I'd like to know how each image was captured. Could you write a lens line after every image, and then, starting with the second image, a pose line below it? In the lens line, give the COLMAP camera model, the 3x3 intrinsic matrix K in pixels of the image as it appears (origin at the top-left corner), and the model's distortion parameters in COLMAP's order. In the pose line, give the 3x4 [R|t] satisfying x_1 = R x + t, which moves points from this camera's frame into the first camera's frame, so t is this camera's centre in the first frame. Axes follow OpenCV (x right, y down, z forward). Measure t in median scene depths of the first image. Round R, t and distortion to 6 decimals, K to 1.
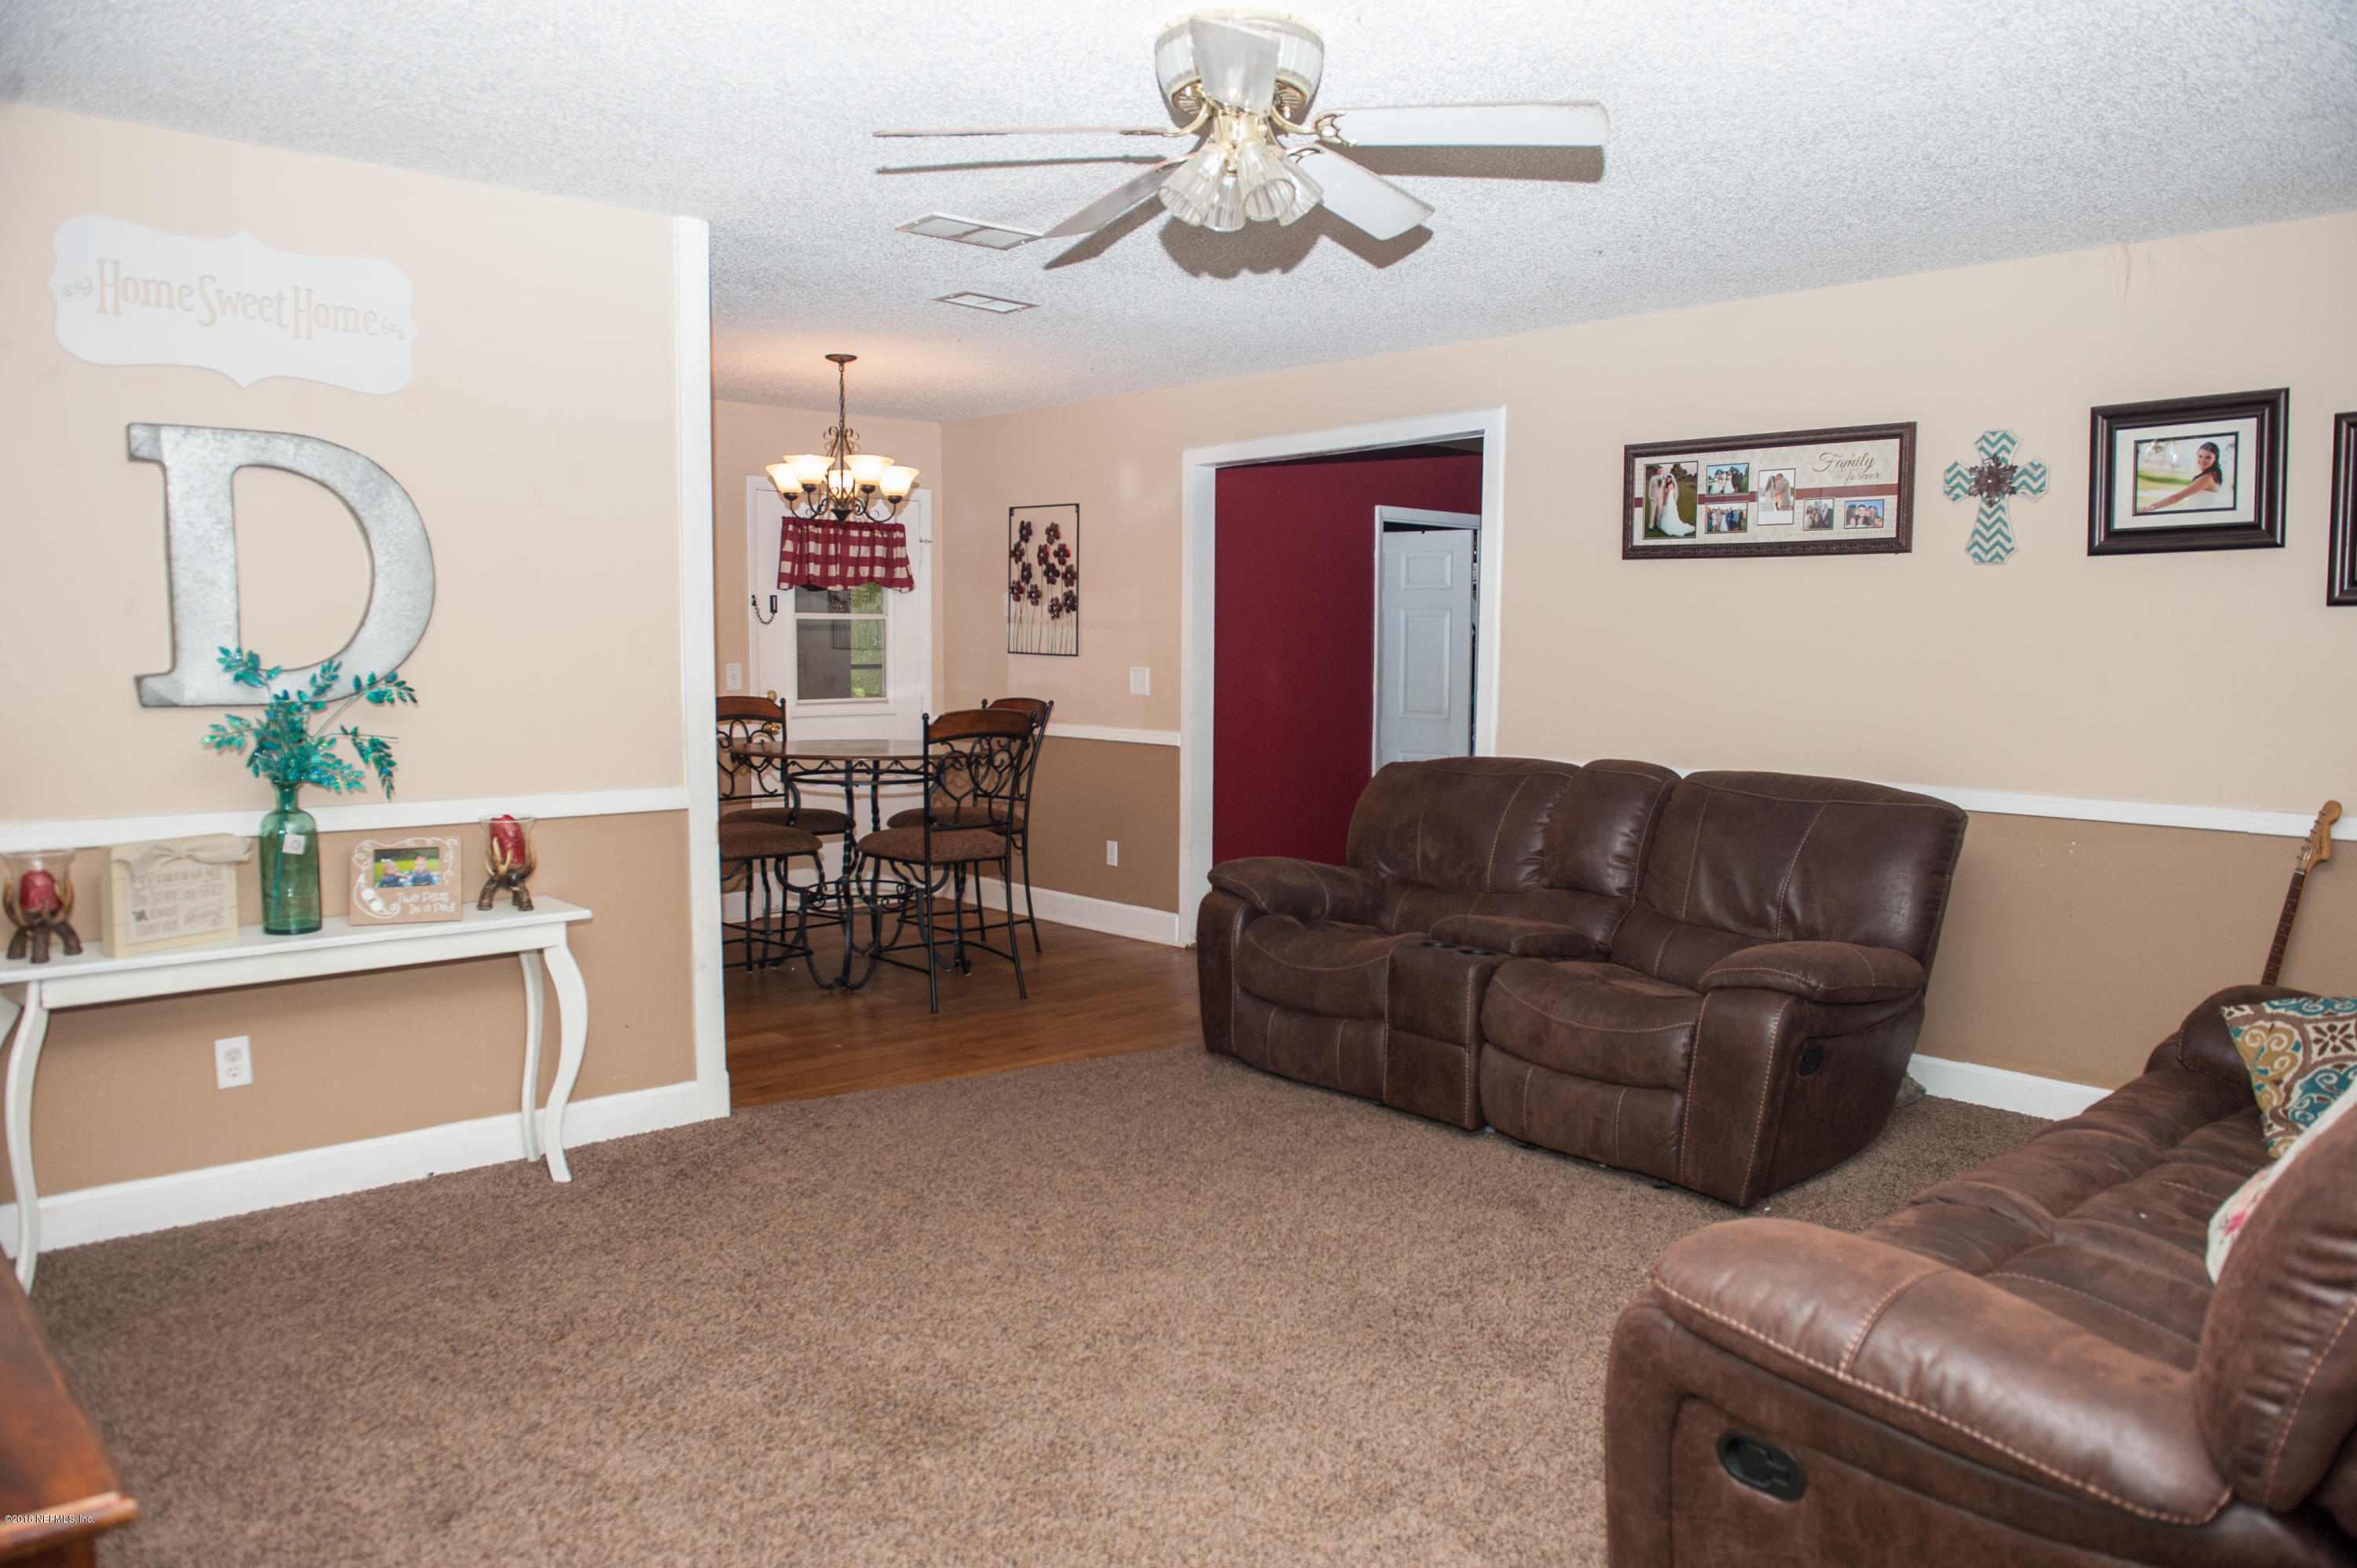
lens RADIAL K [[1700.8, 0, 1113.5], [0, 1700.8, 809.4], [0, 0, 1]] dist [-0.054576, -0.003340]
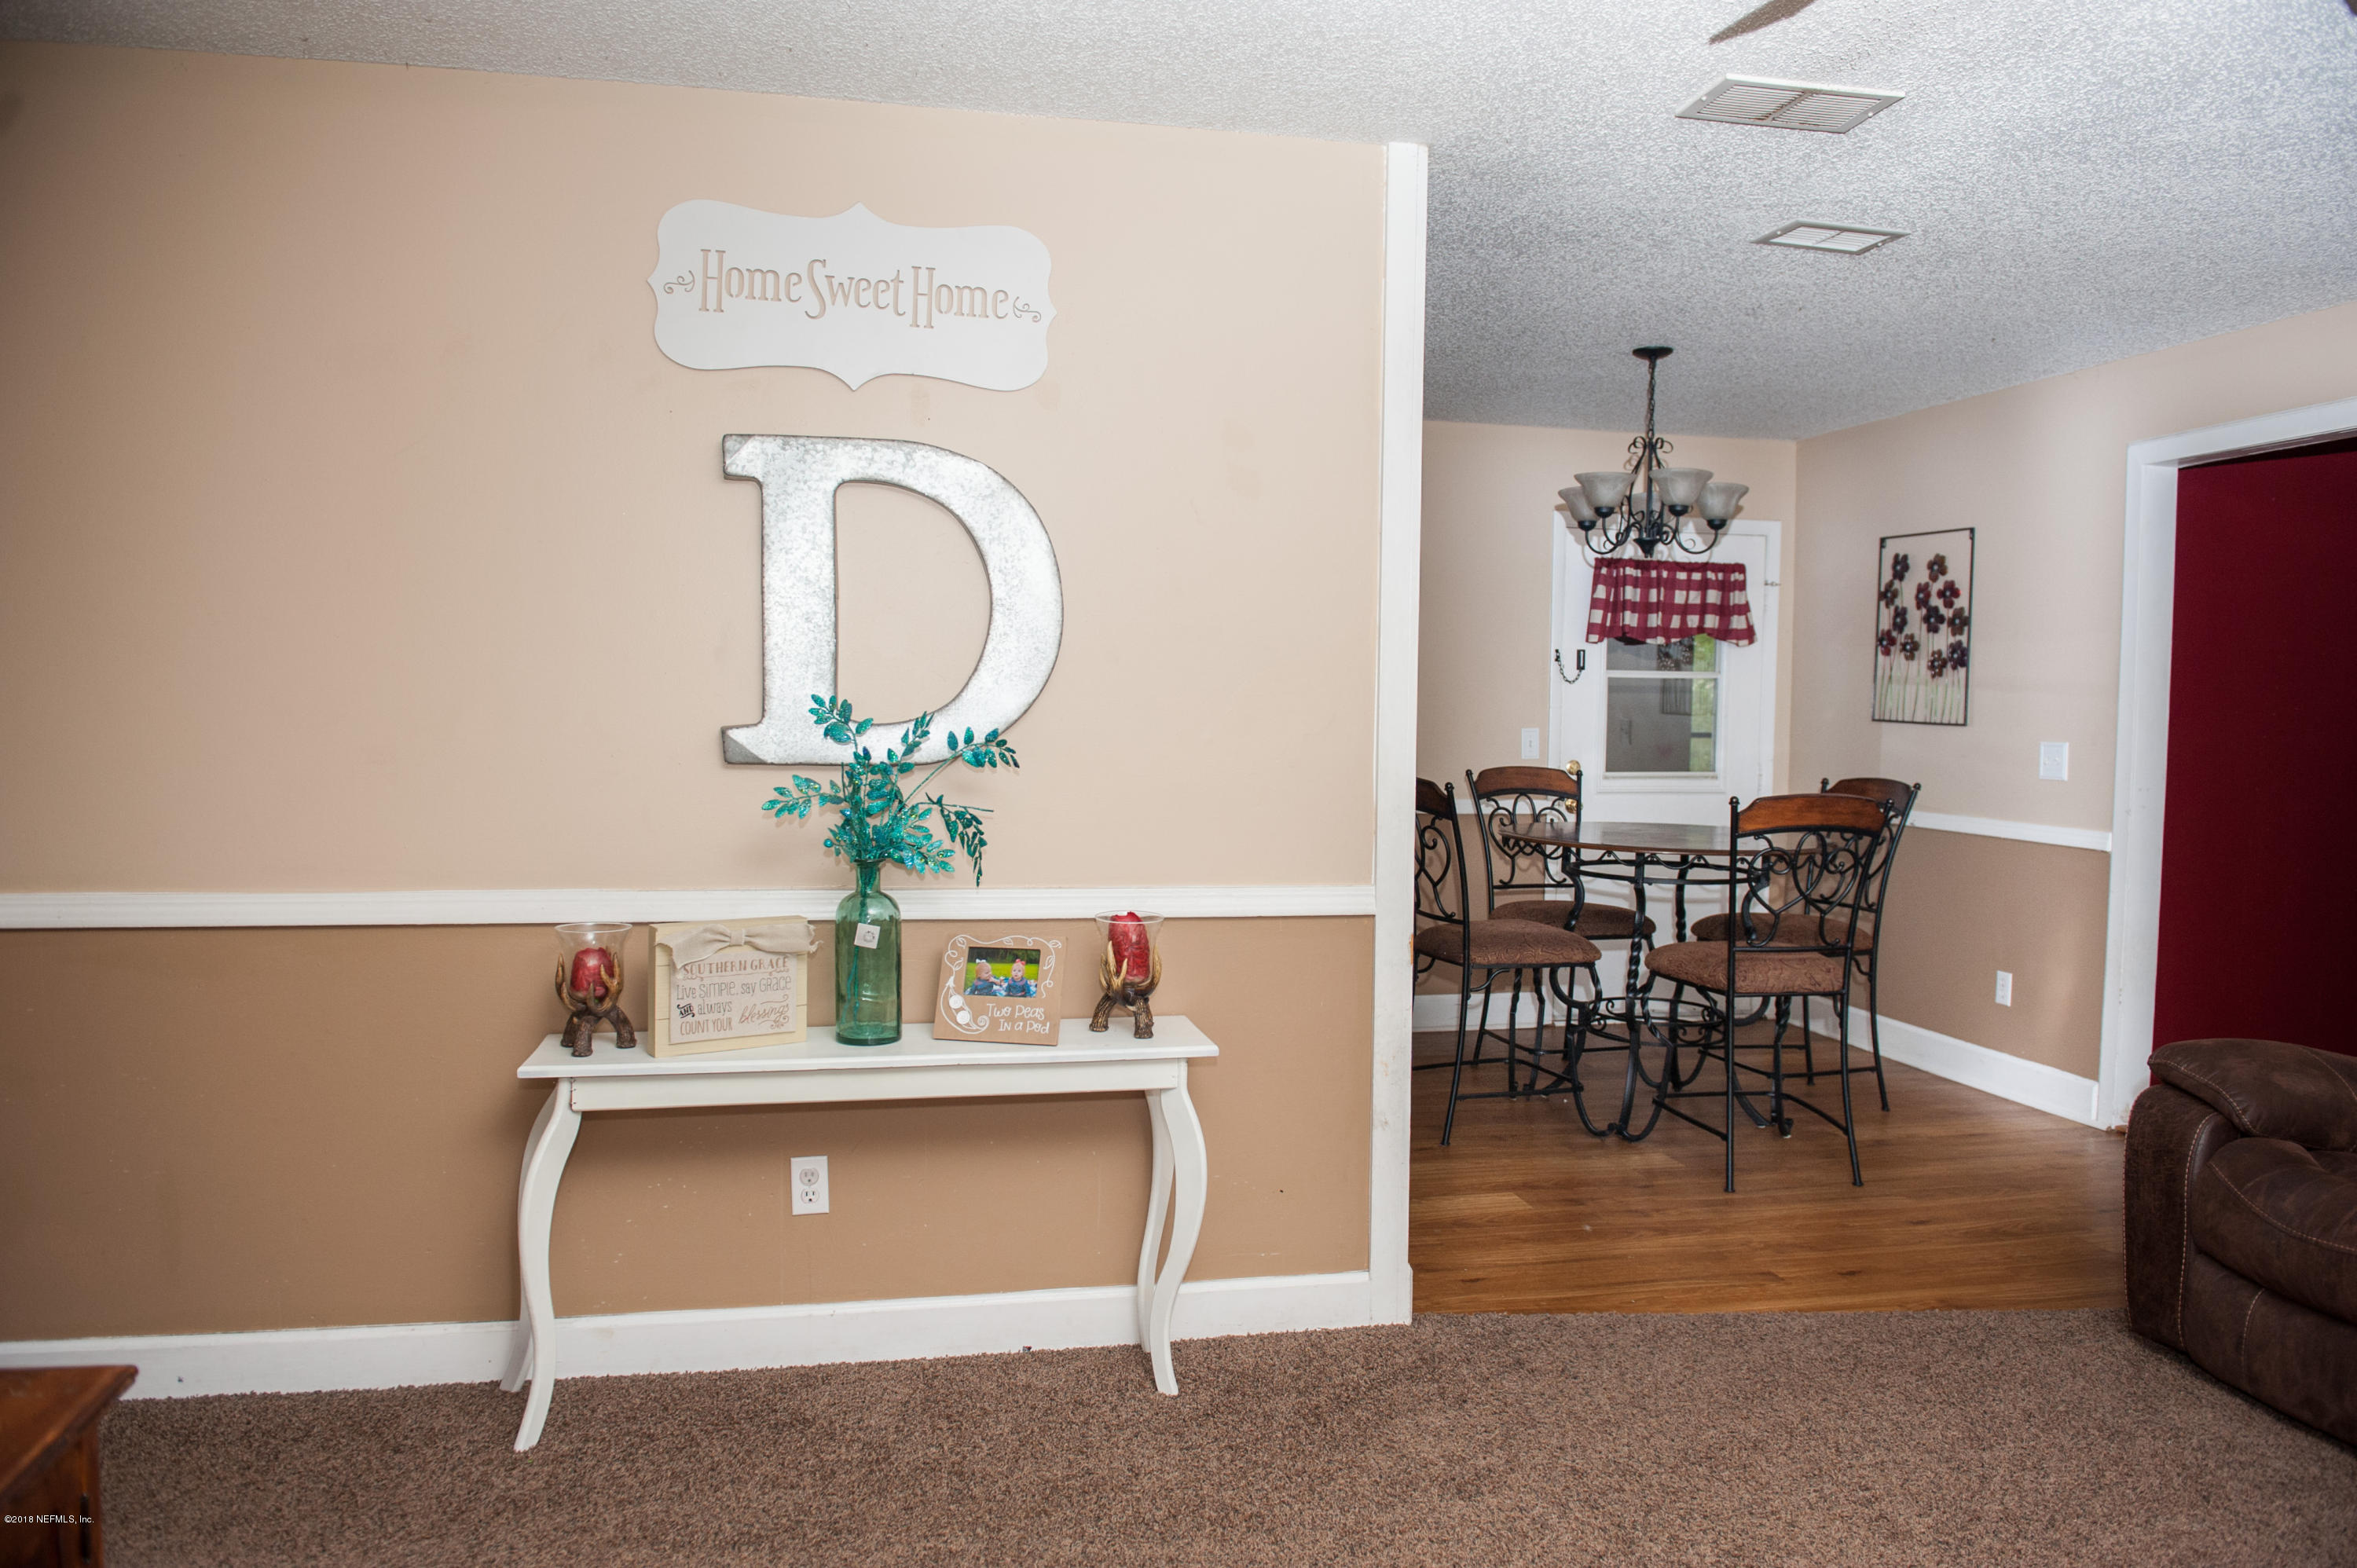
lens RADIAL K [[1700.8, 0, 1113.5], [0, 1700.8, 809.4], [0, 0, 1]] dist [-0.054576, -0.003340]
pose [[0.876677, 0.036084, -0.479724, 0.007474], [-0.054688, 0.998194, -0.024857, -0.015847], [0.477961, 0.048027, 0.877067, 0.193813]]
